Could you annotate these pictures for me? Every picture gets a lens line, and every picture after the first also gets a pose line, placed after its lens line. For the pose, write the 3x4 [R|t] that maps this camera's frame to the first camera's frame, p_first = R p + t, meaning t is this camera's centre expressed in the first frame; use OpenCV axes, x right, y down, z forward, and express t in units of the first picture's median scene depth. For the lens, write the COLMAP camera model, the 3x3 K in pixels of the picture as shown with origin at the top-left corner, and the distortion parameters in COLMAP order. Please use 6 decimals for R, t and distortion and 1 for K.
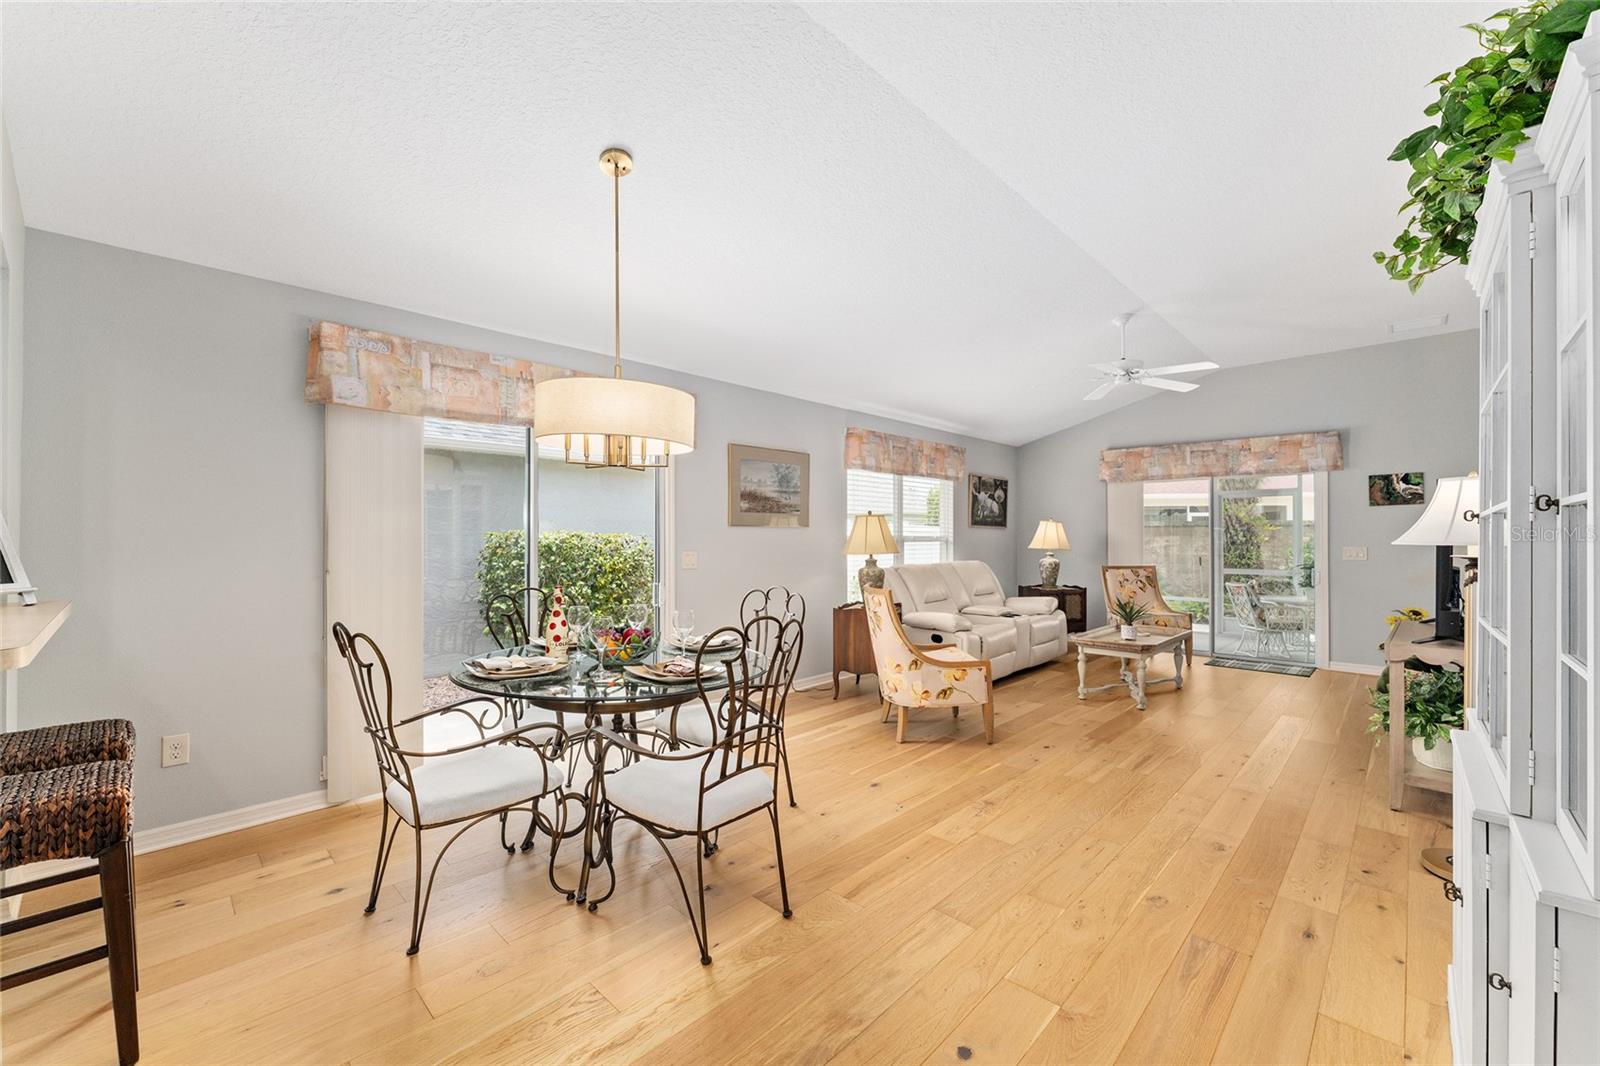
lens RADIAL K [[642.9, 0, 797.1], [0, 642.9, 536.0], [0, 0, 1]] dist [0.000897, 0.000132]
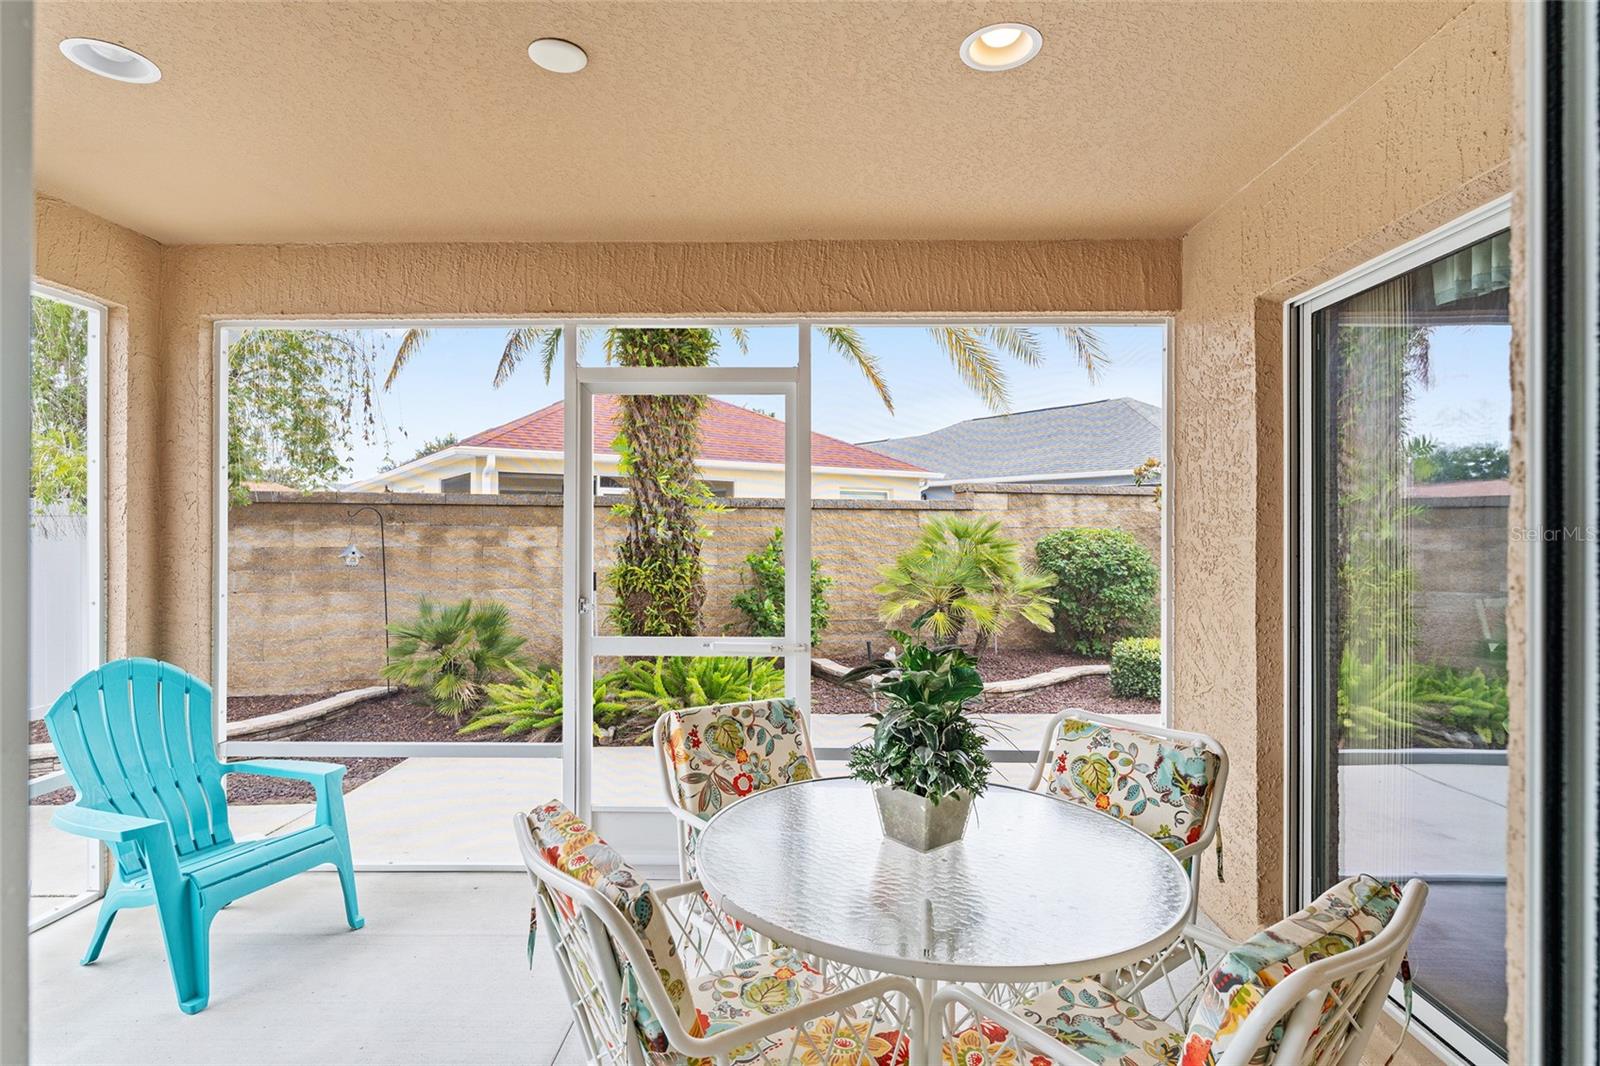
lens RADIAL K [[822.8, 0, 803.0], [0, 822.8, 527.8], [0, 0, 1]] dist [-0.004087, -0.000801]
pose [[0.730382, 0.004464, 0.683024, 0.725547], [-0.004246, 0.999989, -0.001995, 0.001666], [-0.683025, -0.001443, 0.730393, 1.011391]]
